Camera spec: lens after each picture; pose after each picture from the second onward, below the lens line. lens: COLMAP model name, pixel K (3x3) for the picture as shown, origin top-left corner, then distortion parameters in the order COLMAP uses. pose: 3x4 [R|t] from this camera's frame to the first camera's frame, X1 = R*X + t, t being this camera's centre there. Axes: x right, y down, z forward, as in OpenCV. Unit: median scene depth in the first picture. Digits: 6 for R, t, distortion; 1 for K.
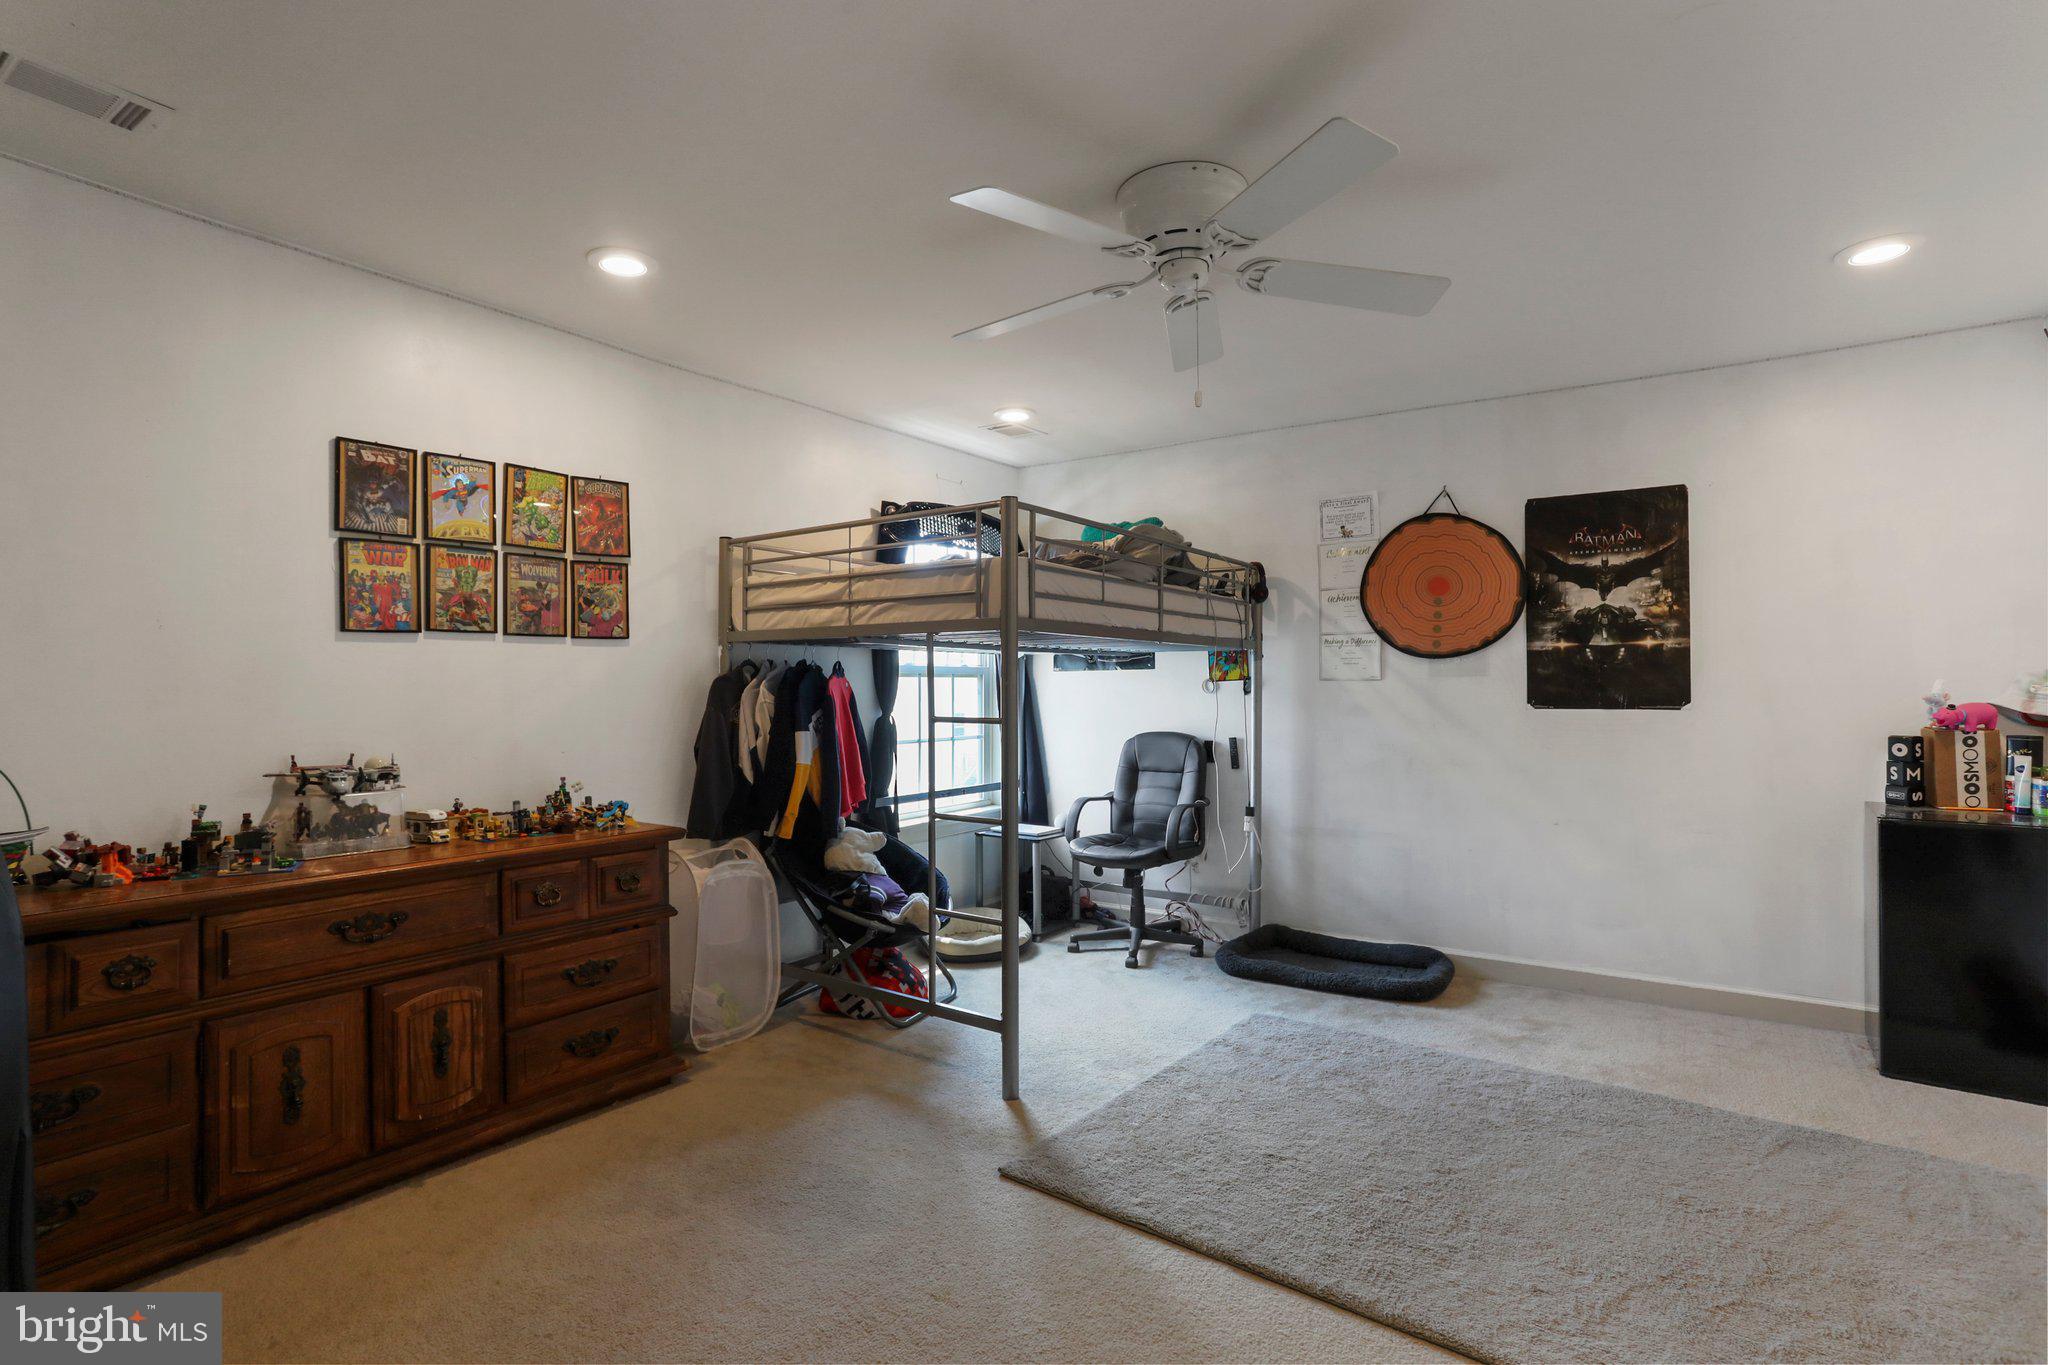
lens RADIAL K [[1088.4, 0, 1023.0], [0, 1088.4, 667.4], [0, 0, 1]] dist [-0.002333, 0.000132]
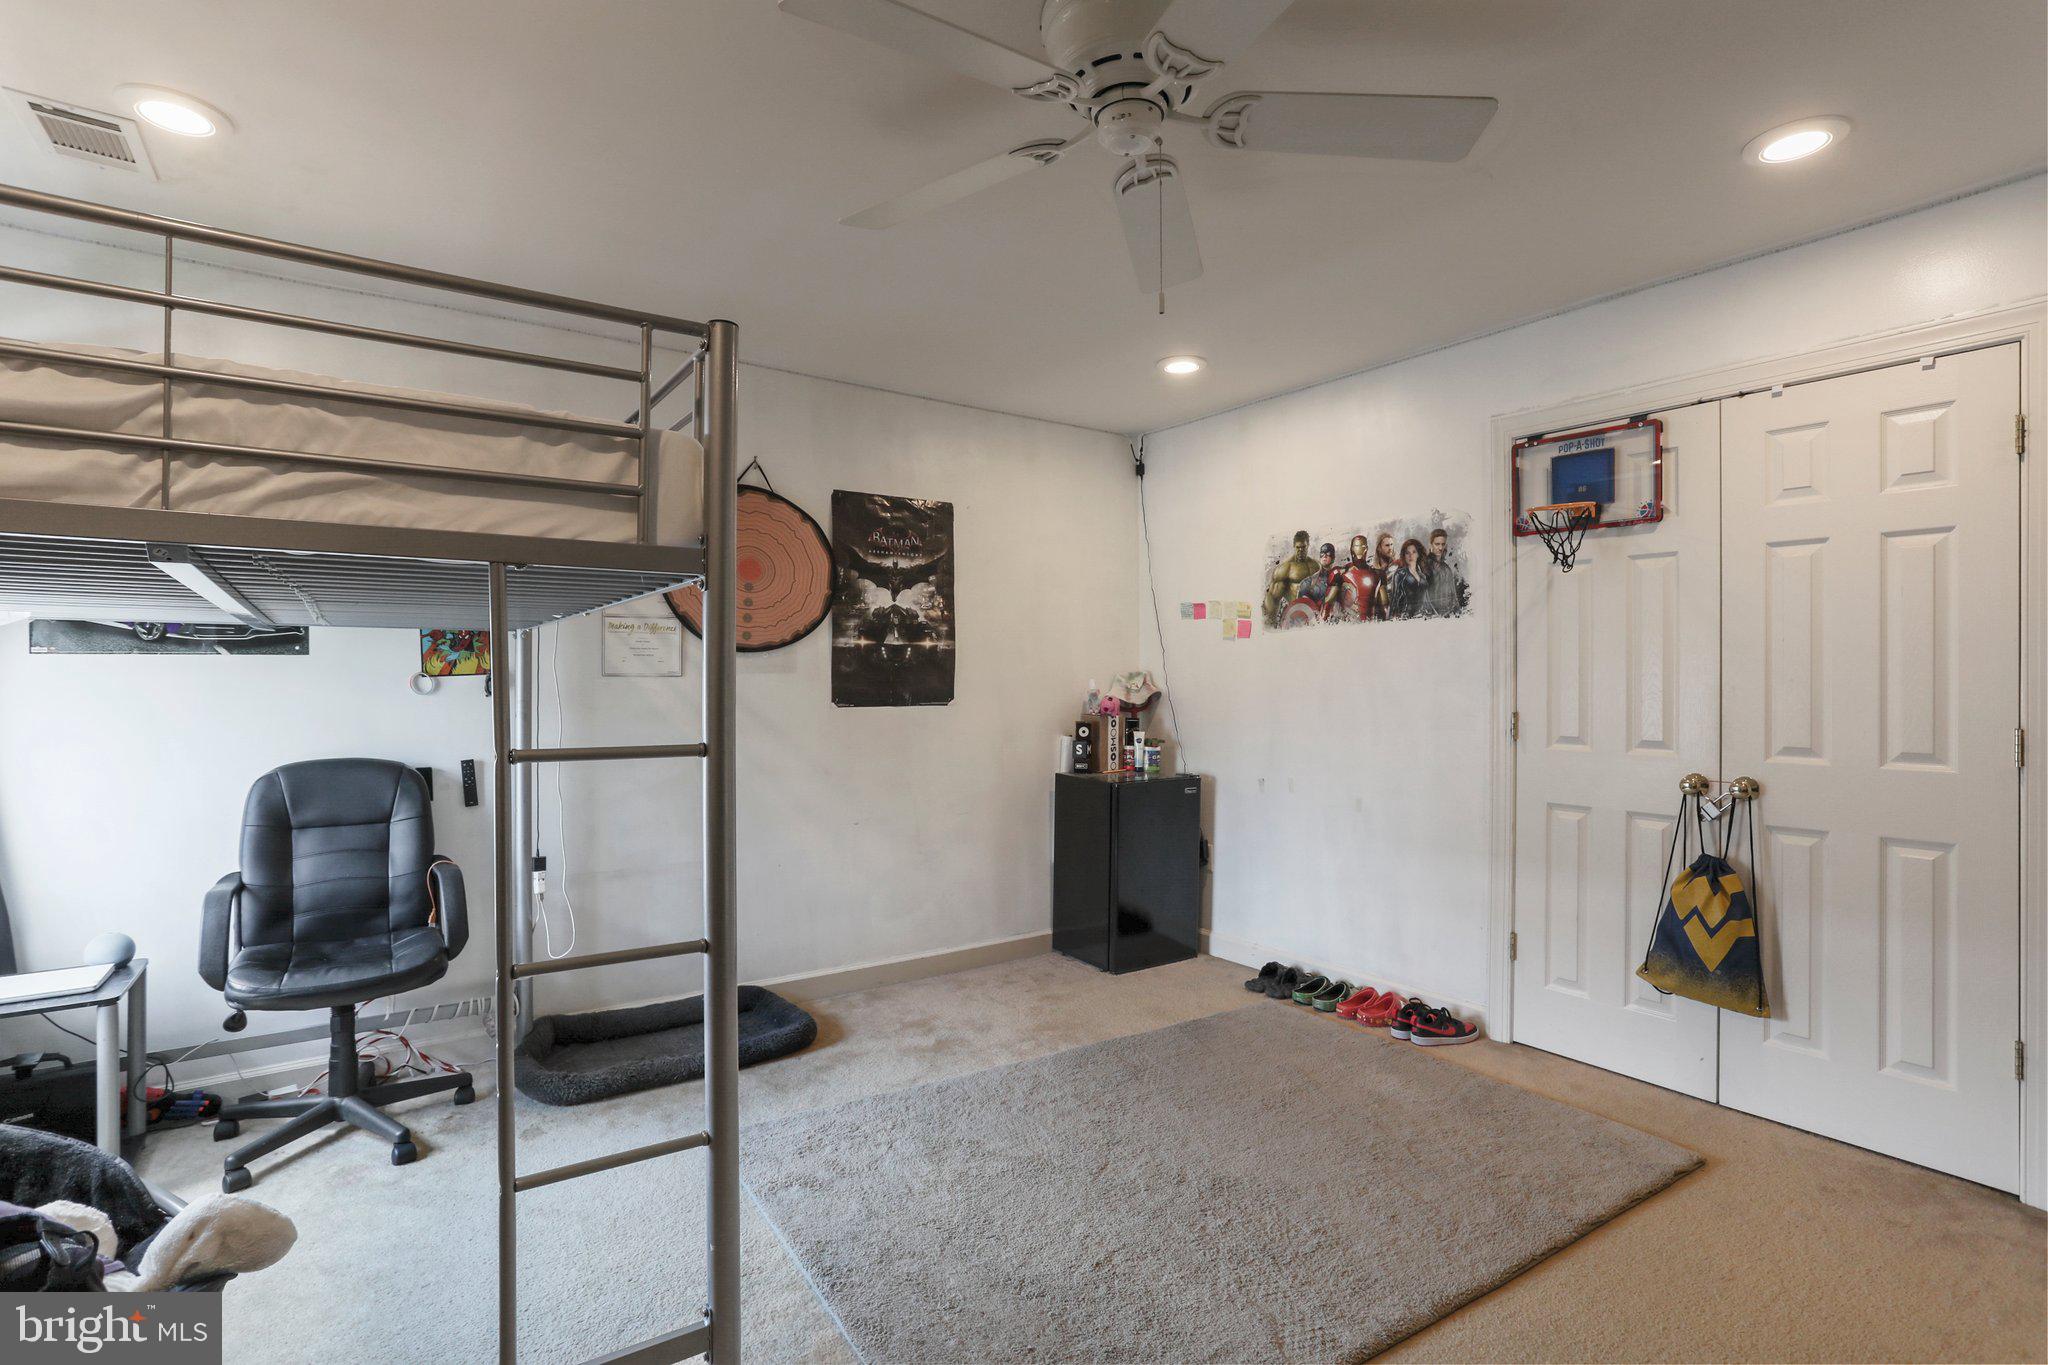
lens RADIAL K [[1029.0, 0, 1024.0], [0, 1029.0, 682.5], [0, 0, 1]] dist [-0.001909, 0.000718]
pose [[0.329844, 0.002897, 0.944031, -0.350111], [-0.014622, 0.999891, 0.002040, 0.012075], [-0.943922, -0.014477, 0.329850, 0.559664]]
